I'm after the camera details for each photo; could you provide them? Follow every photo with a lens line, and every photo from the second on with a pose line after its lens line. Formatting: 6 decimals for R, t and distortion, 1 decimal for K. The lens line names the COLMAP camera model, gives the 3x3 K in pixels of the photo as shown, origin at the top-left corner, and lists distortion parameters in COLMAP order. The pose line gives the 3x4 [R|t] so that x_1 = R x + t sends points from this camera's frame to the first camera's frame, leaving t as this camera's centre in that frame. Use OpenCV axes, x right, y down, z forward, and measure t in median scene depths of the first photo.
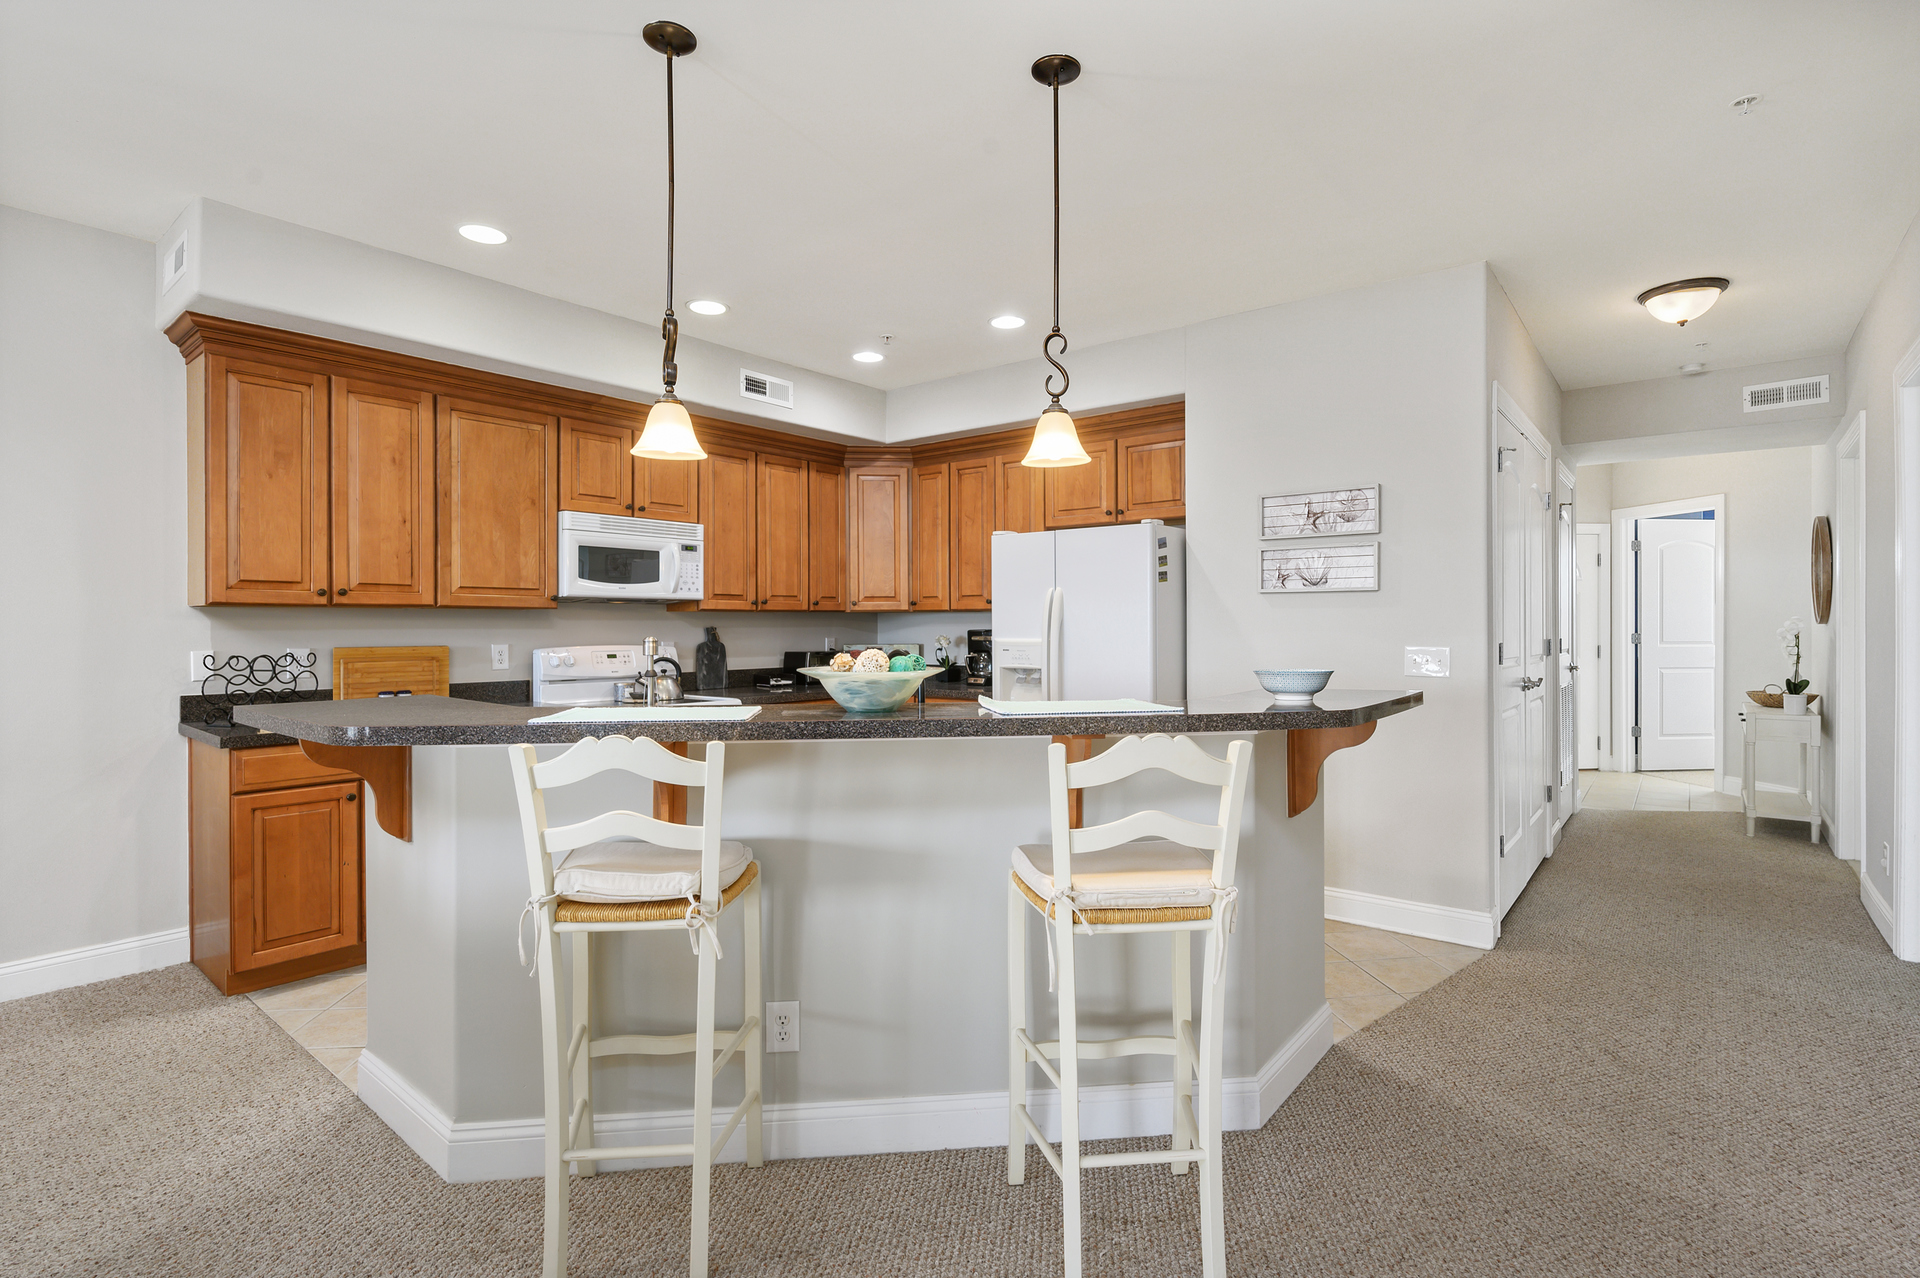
lens RADIAL K [[912.0, 0, 954.8], [0, 912.0, 629.8], [0, 0, 1]] dist [-0.002034, -0.000547]
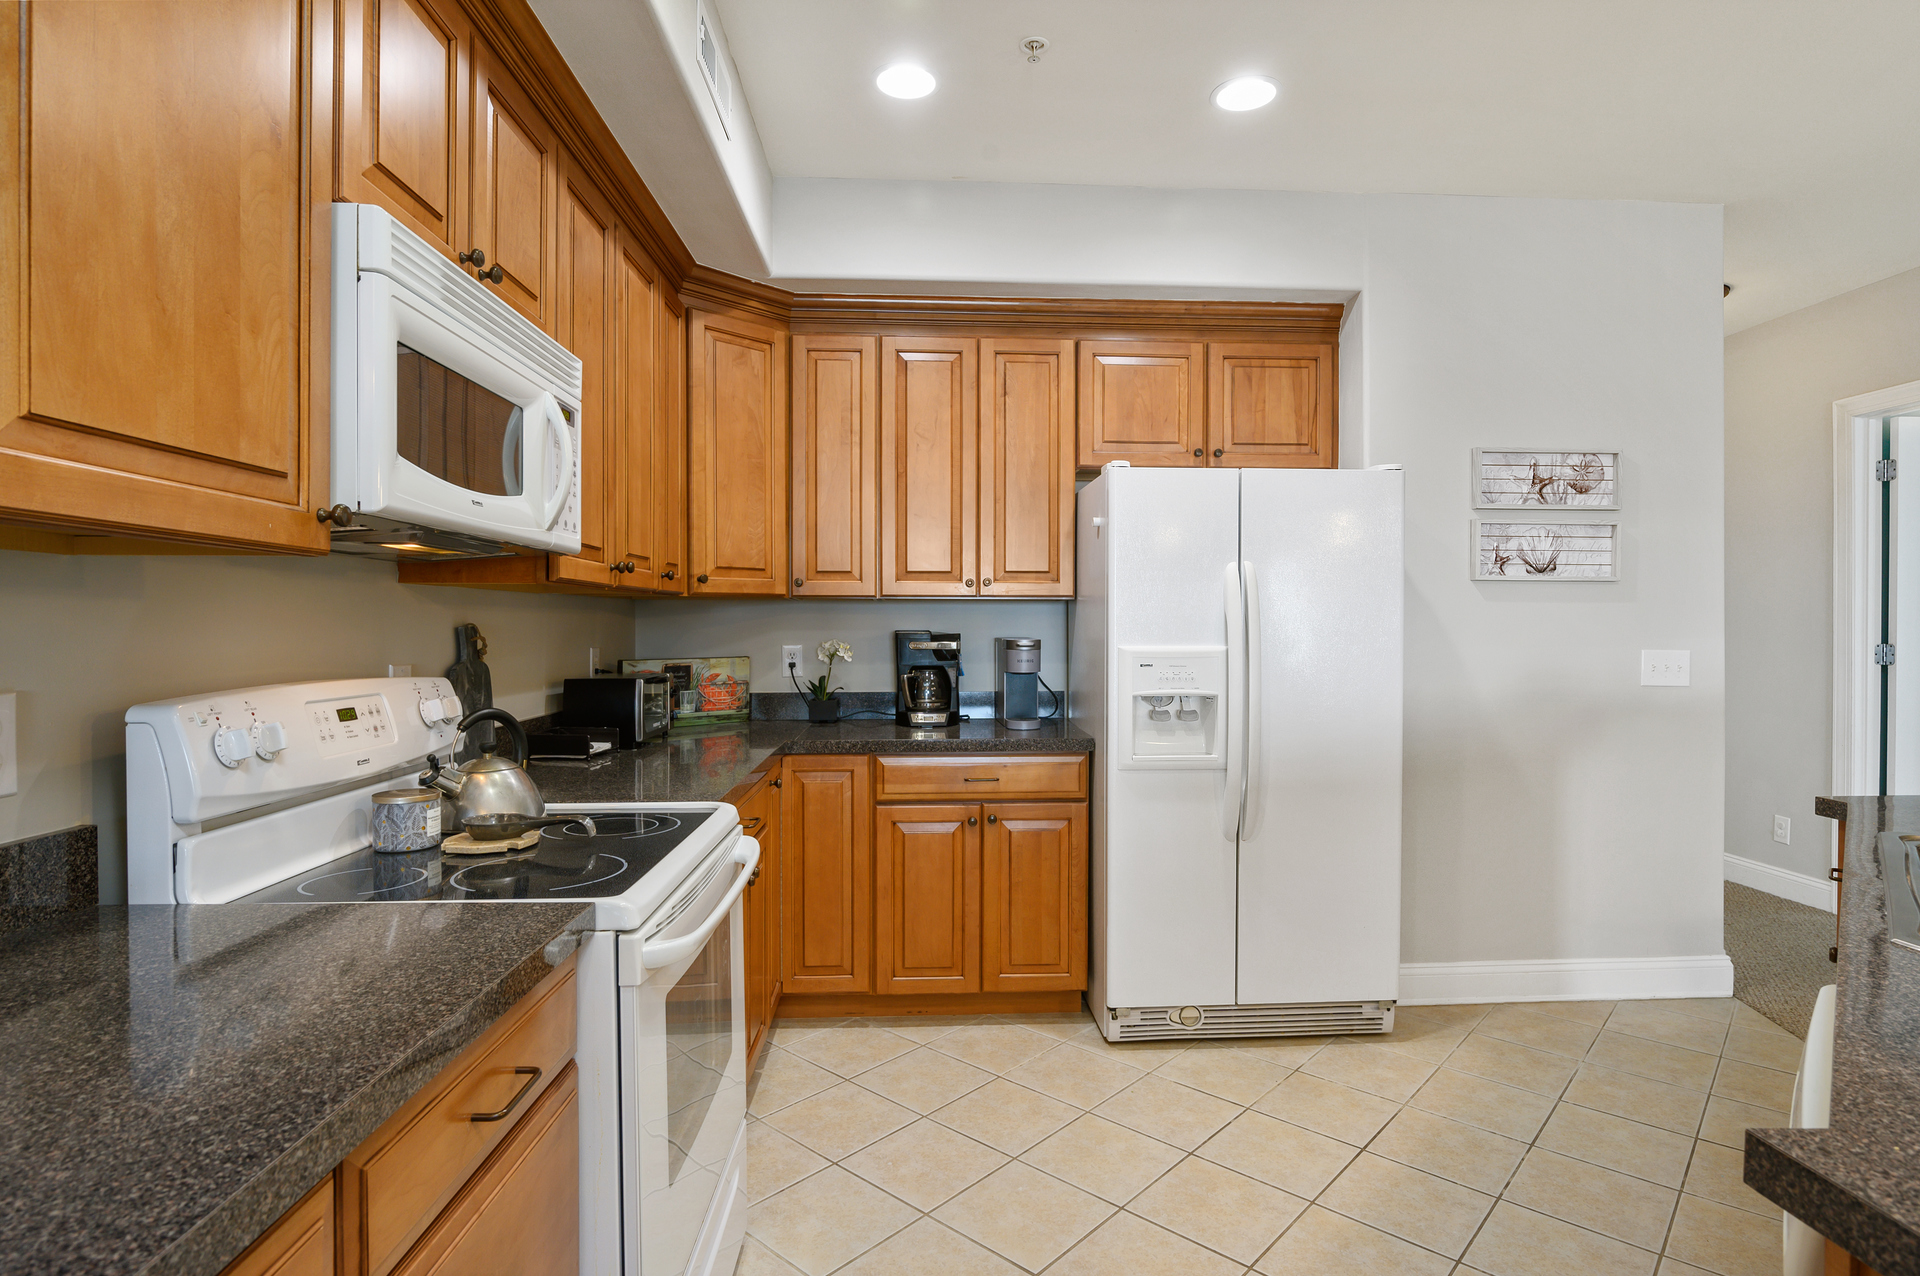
lens RADIAL K [[994.1, 0, 960.0], [0, 994.1, 638.0], [0, 0, 1]] dist [-0.000882, -0.000318]
pose [[0.744145, -0.006372, 0.667987, -0.523798], [0.000154, 0.999956, 0.009366, -0.001545], [-0.668018, -0.006867, 0.744114, 0.691724]]
